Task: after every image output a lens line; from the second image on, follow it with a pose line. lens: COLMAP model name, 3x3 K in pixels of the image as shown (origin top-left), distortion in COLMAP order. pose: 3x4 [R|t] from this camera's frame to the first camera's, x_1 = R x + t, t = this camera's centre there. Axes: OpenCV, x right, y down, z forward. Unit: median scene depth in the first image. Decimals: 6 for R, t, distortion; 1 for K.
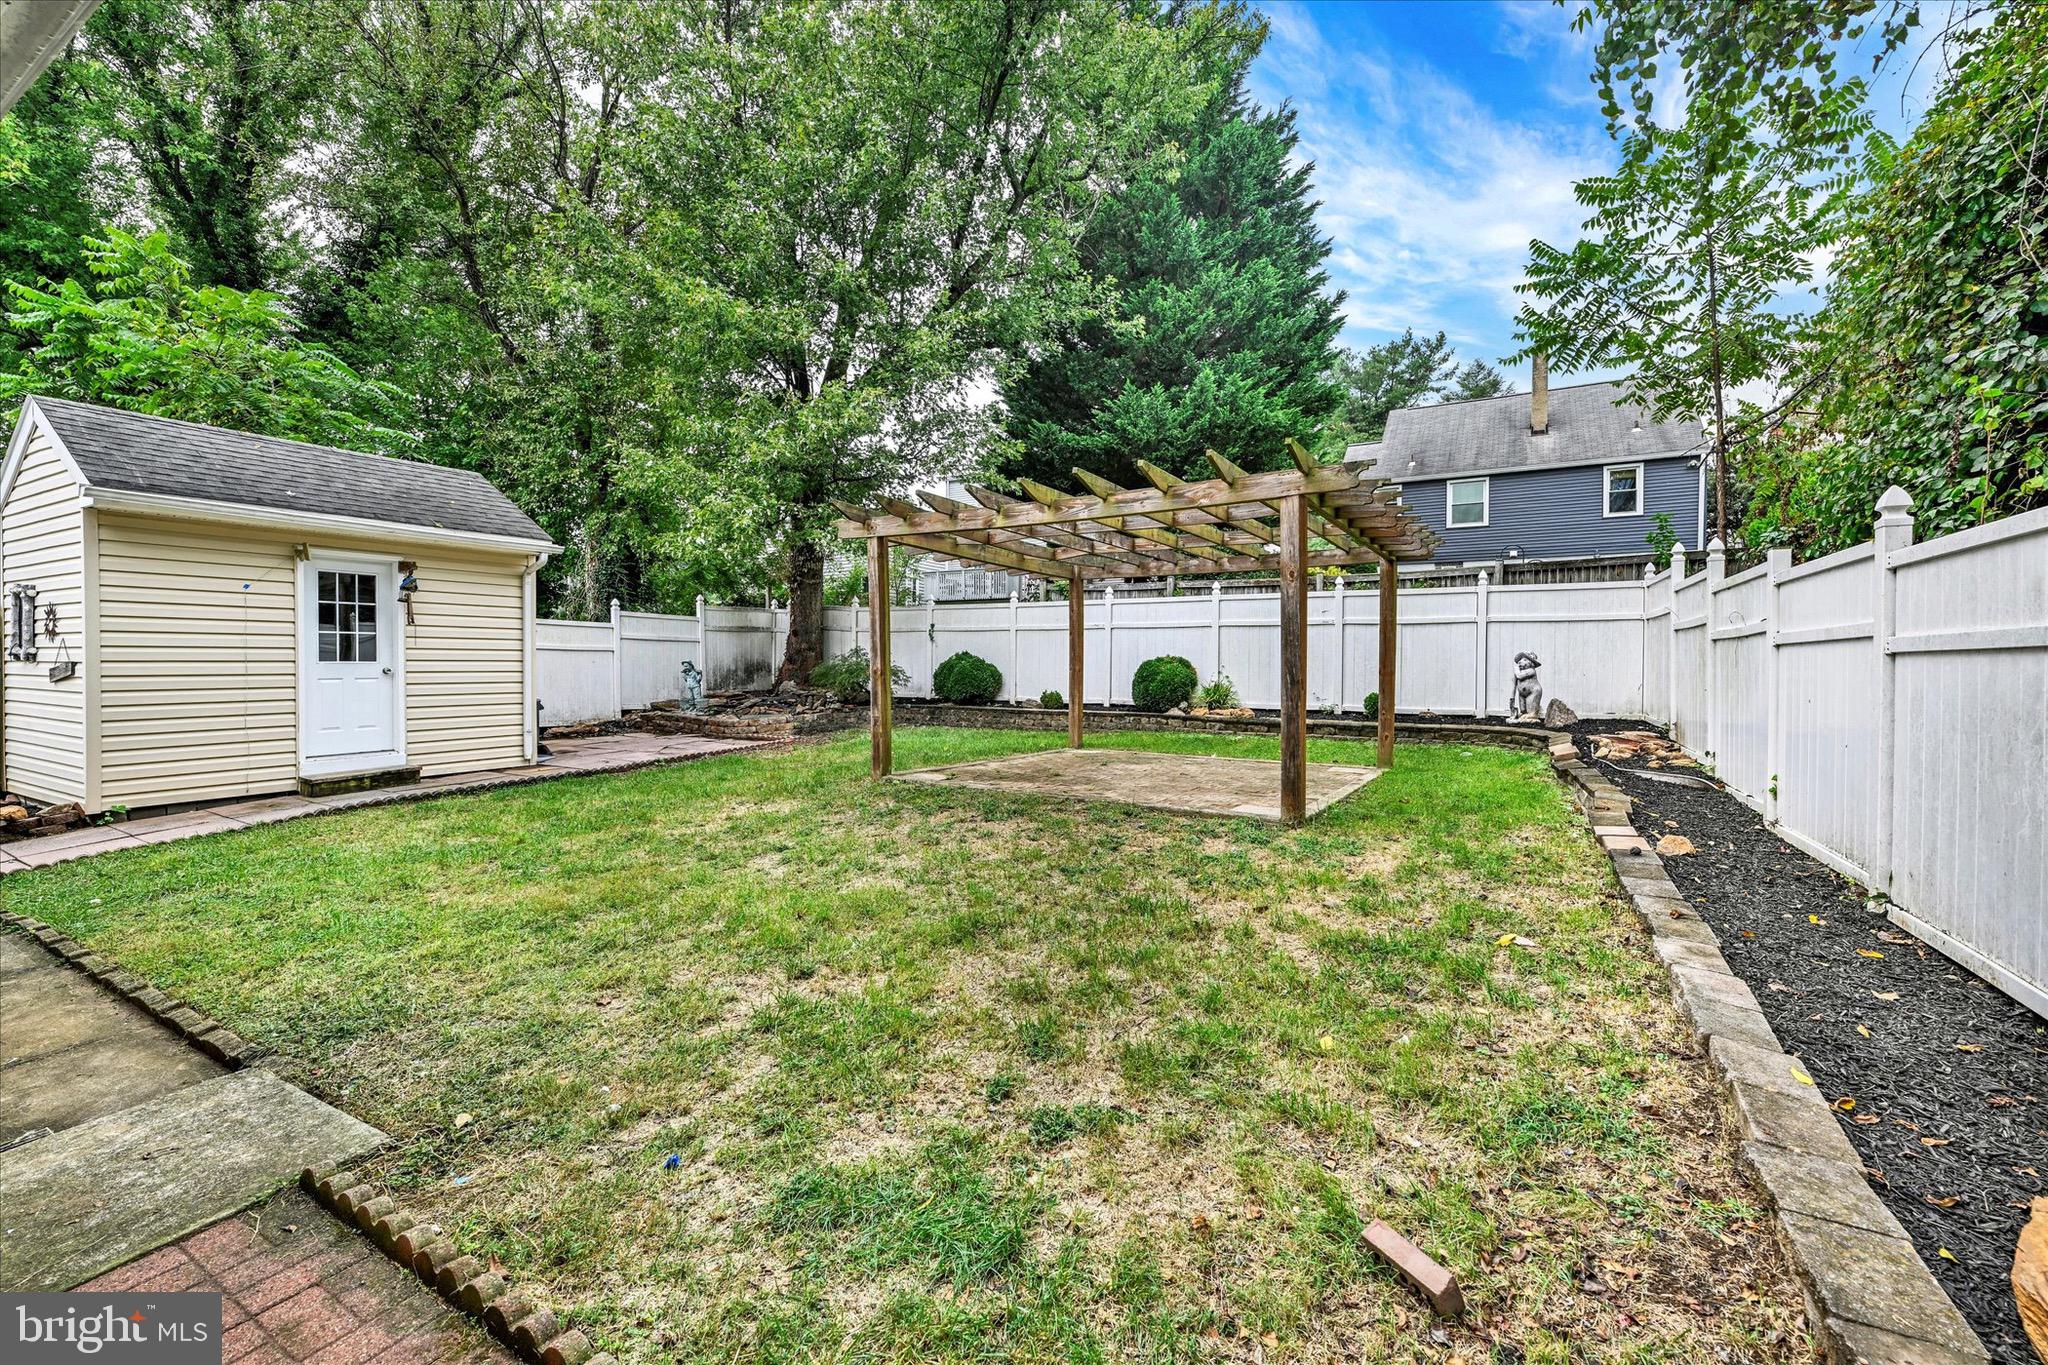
lens RADIAL K [[862.3, 0, 1043.4], [0, 862.3, 676.1], [0, 0, 1]] dist [-0.000081, 0.000477]
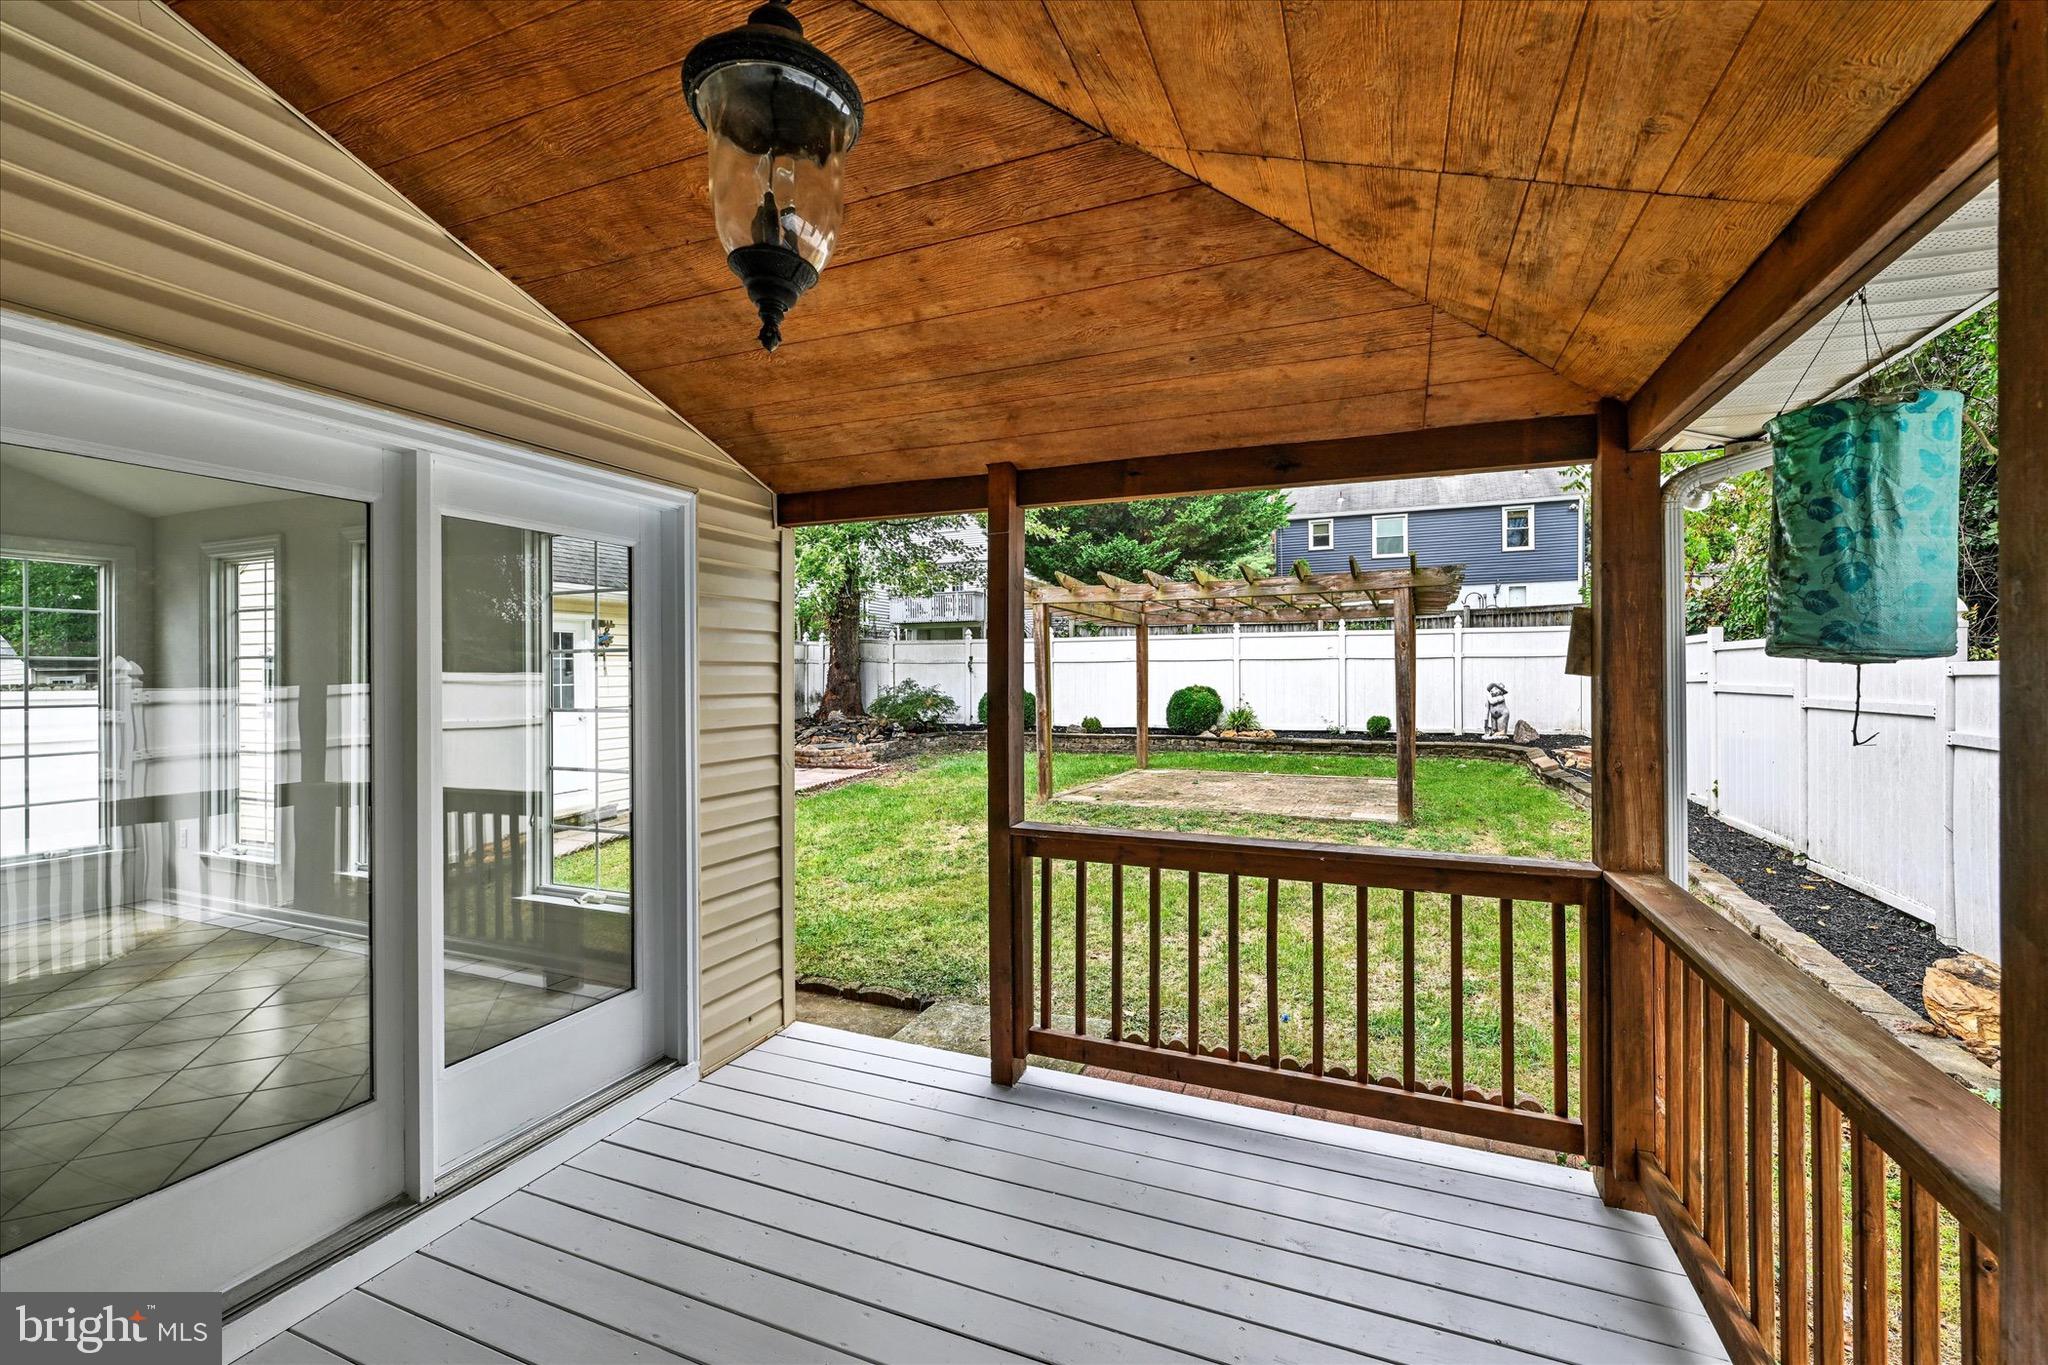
lens RADIAL K [[894.3, 0, 1044.9], [0, 894.3, 681.3], [0, 0, 1]] dist [0.000122, -0.000135]
pose [[0.988917, -0.012561, 0.147939, -0.280319], [0.012774, 0.999918, -0.000490, -0.037239], [-0.147920, 0.002375, 0.988996, -0.187956]]
